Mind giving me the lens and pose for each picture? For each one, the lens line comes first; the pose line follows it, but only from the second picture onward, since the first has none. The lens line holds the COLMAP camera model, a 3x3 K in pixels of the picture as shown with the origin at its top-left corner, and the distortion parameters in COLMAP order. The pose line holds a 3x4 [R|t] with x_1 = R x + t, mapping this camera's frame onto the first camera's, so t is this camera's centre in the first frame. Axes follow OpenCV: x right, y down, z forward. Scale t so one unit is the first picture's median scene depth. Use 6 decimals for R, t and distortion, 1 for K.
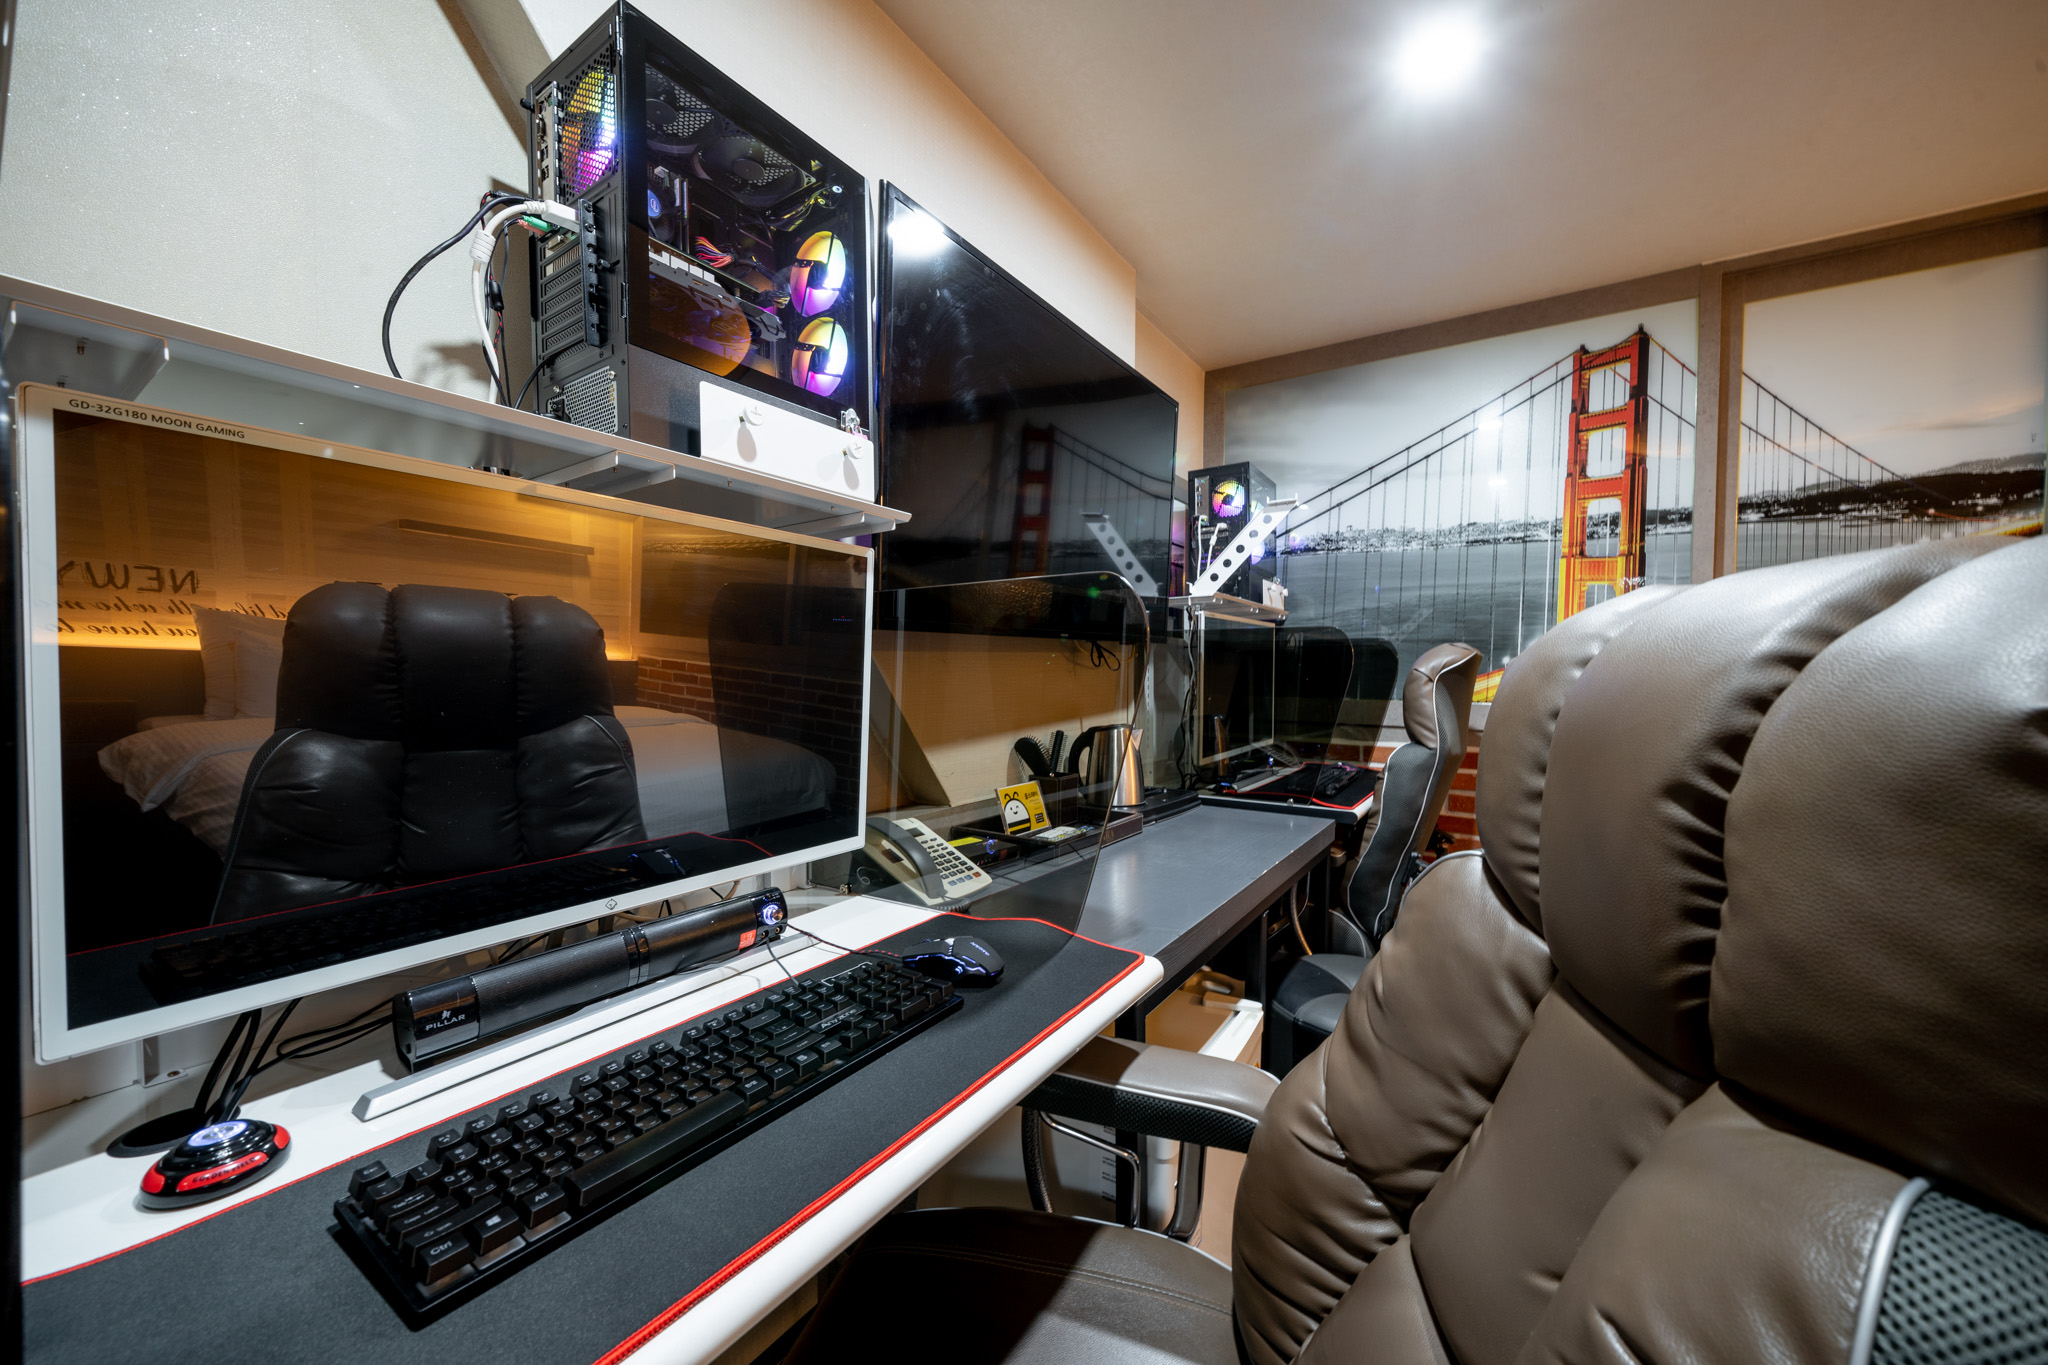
lens RADIAL K [[761.8, 0, 1021.7], [0, 761.8, 693.7], [0, 0, 1]] dist [-0.000148, -0.000071]
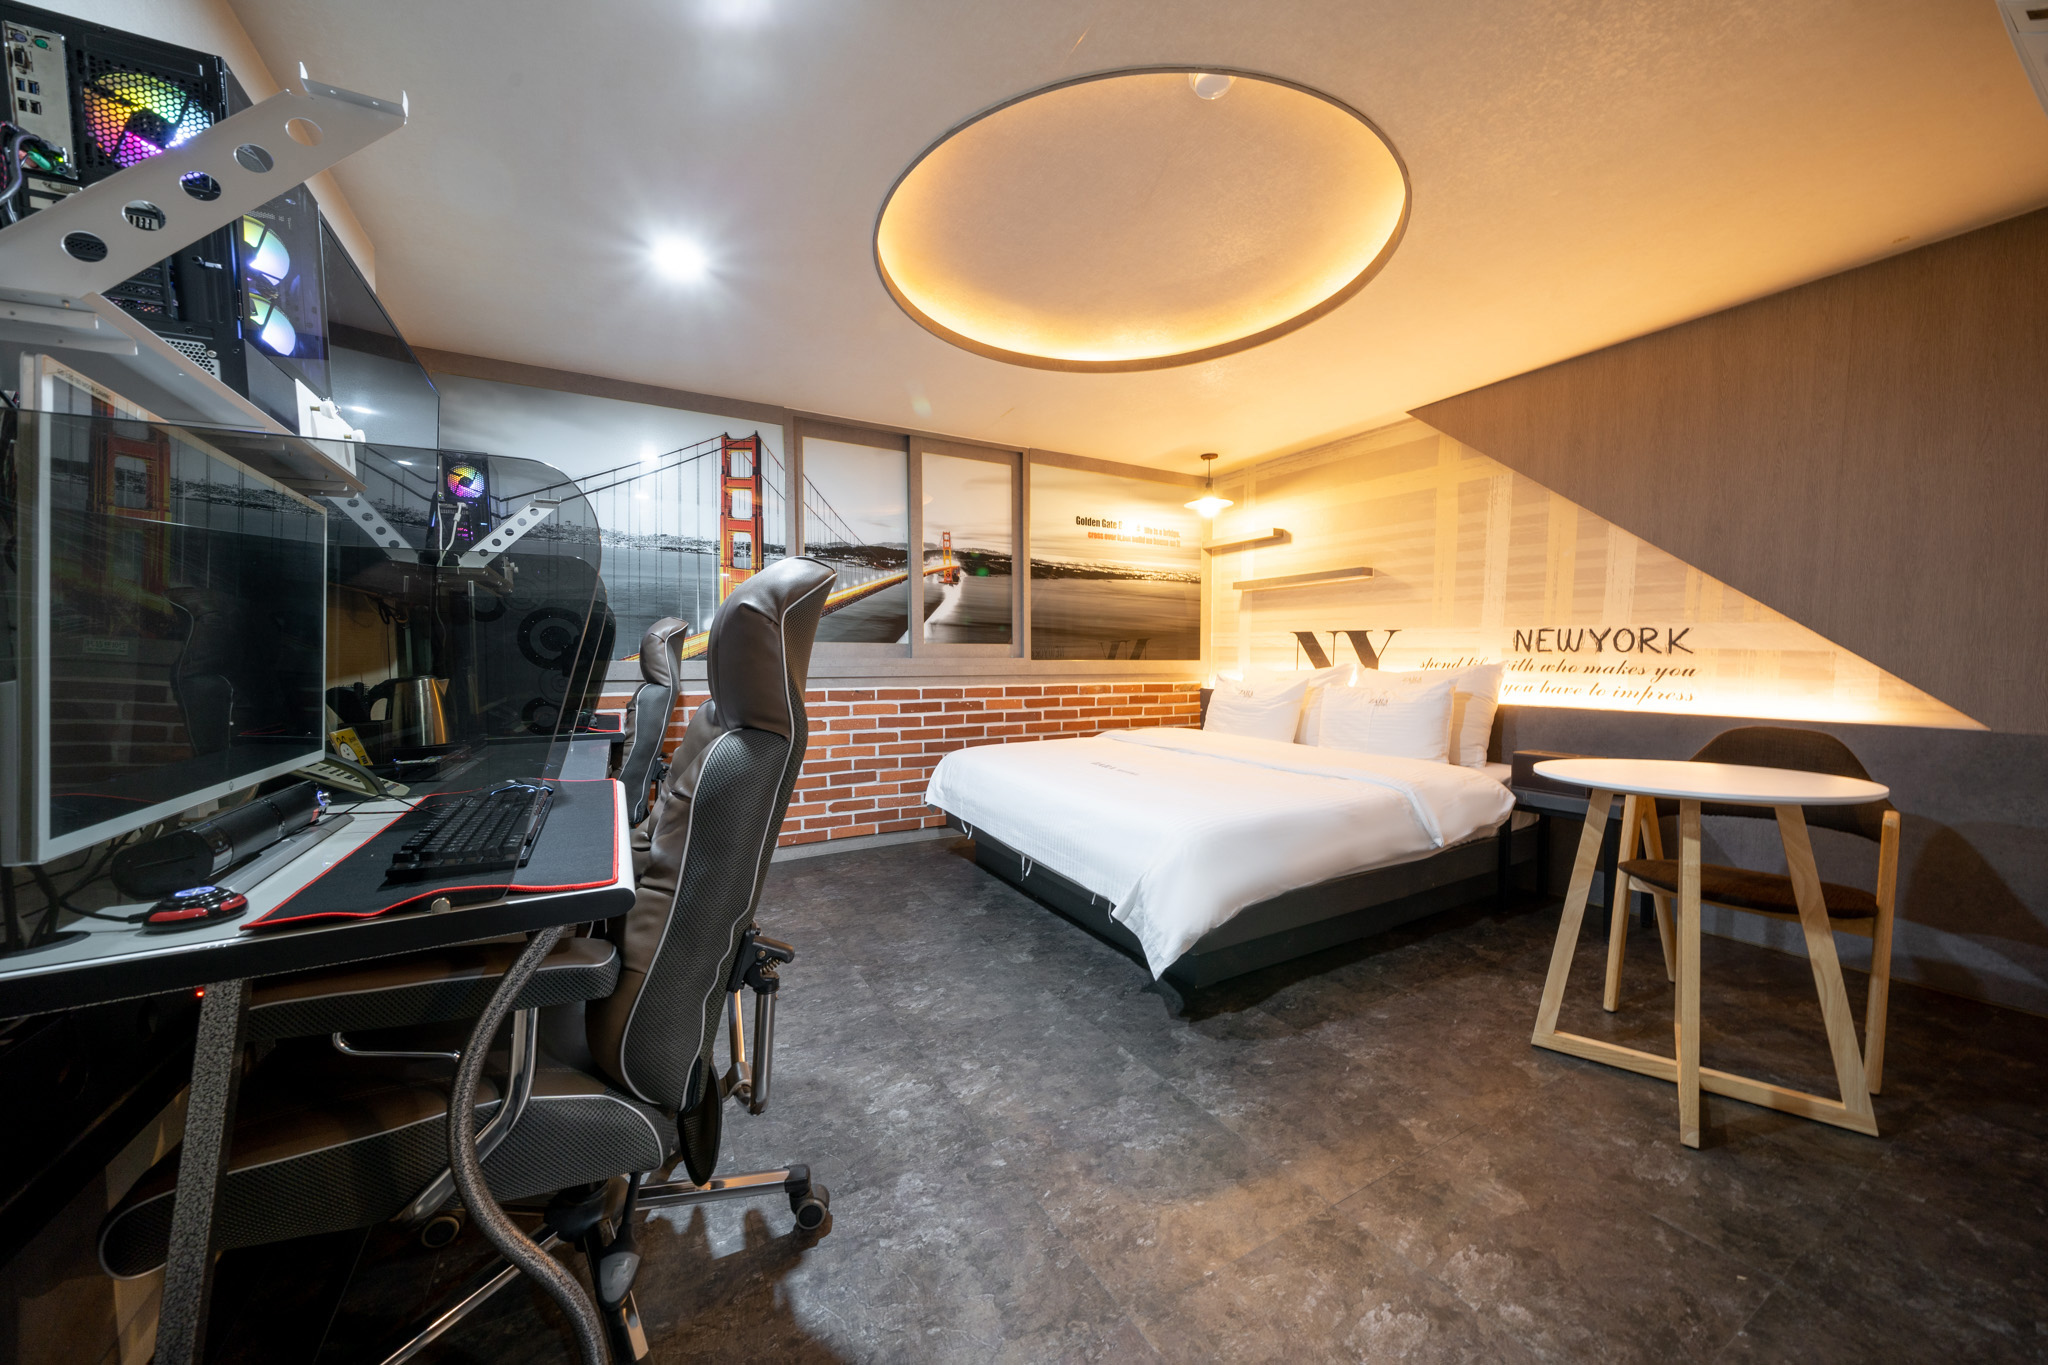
lens RADIAL K [[700.0, 0, 1025.3], [0, 700.0, 688.6], [0, 0, 1]] dist [-0.000505, -0.000079]
pose [[0.455568, -0.048706, 0.888868, -0.299947], [0.030841, 0.998766, 0.038921, 0.035909], [-0.889667, 0.009682, 0.456508, -0.211096]]
